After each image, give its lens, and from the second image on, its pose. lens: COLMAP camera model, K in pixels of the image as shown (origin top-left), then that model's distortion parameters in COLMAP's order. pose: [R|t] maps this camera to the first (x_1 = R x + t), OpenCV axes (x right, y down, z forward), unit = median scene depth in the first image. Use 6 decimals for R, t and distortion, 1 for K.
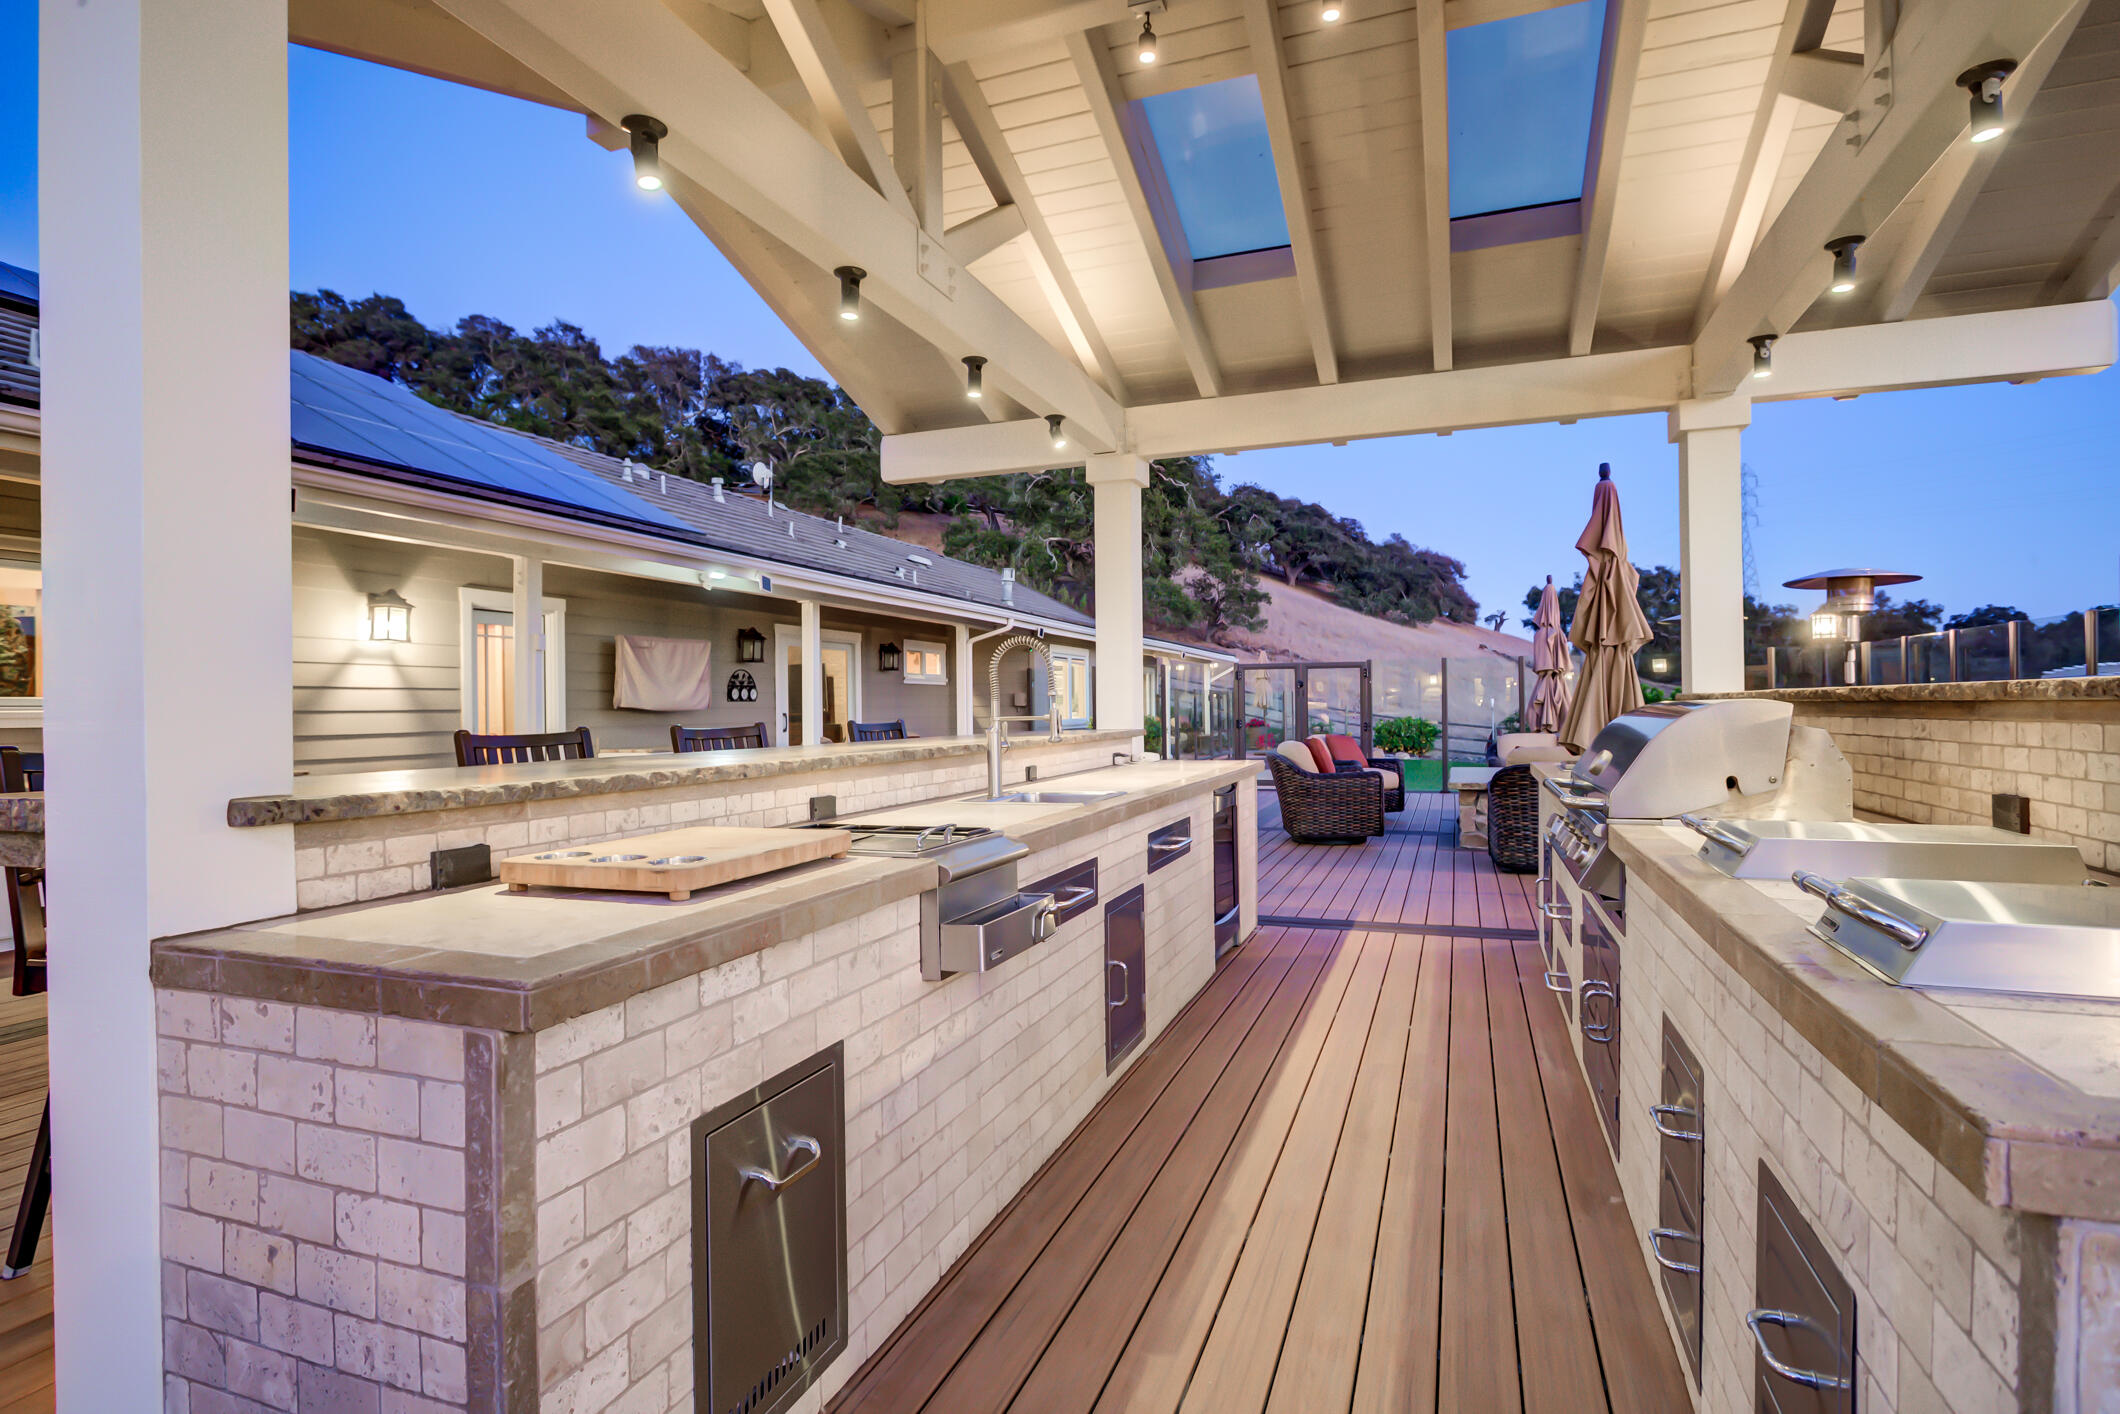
lens RADIAL K [[1043.1, 0, 1057.6], [0, 1043.1, 709.5], [0, 0, 1]] dist [-0.000490, 0.000185]
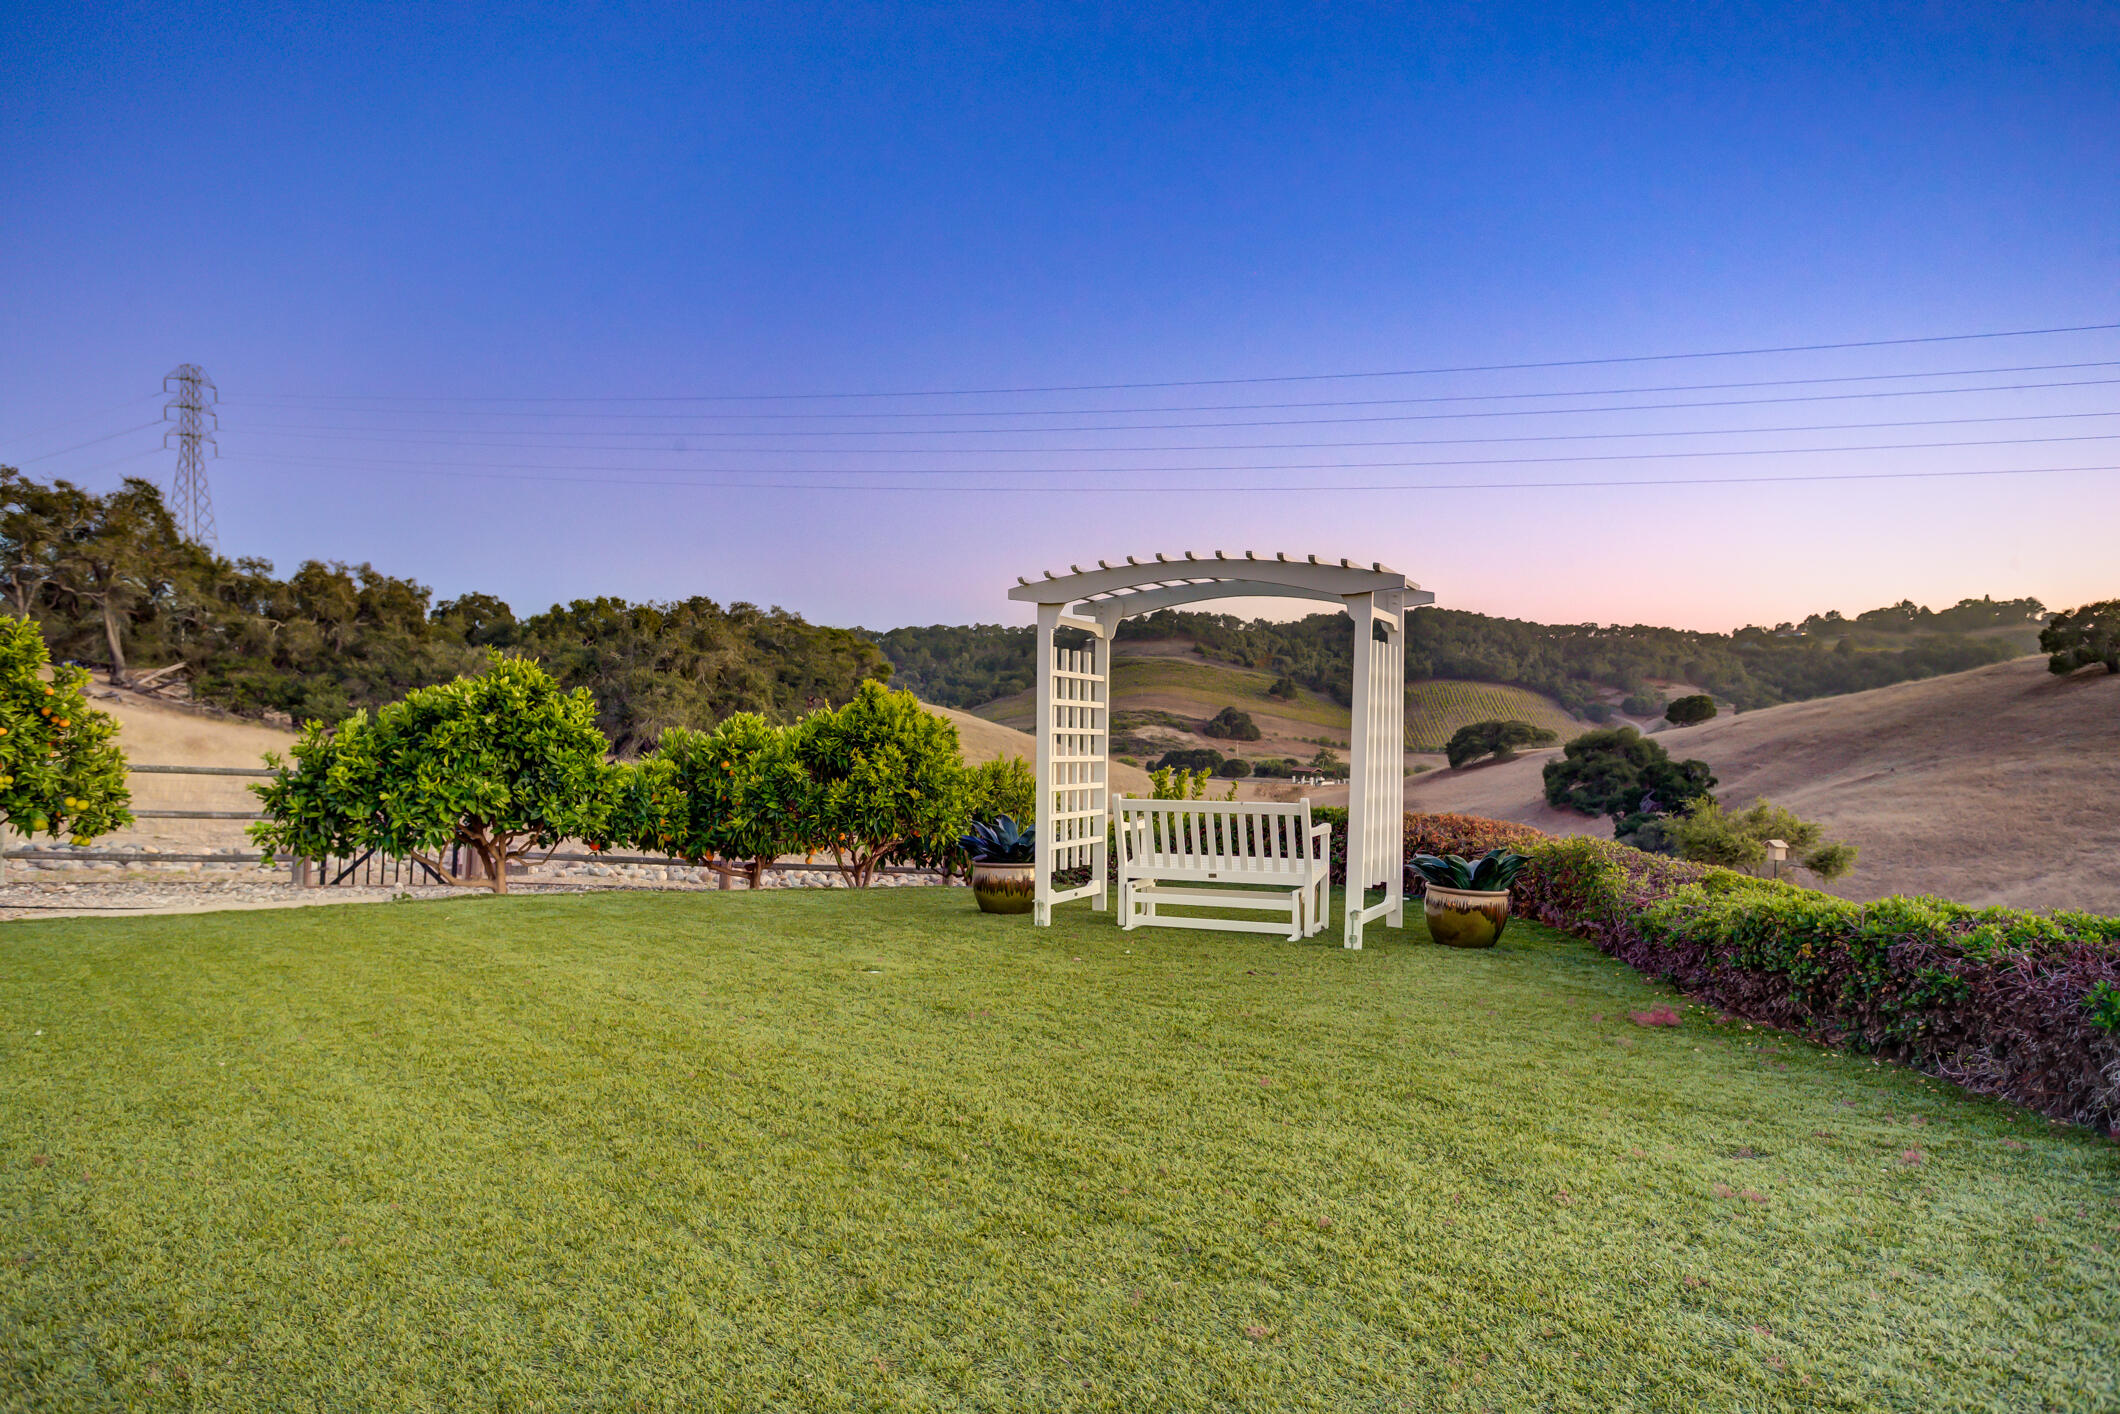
lens RADIAL K [[1354.3, 0, 1070.9], [0, 1354.3, 702.3], [0, 0, 1]] dist [0.010019, -0.000705]
pose [[0.405478, 0.009011, 0.914061, 0.084514], [-0.002744, 0.999959, -0.008641, 0.002525], [-0.914101, 0.000996, 0.405486, 0.126688]]
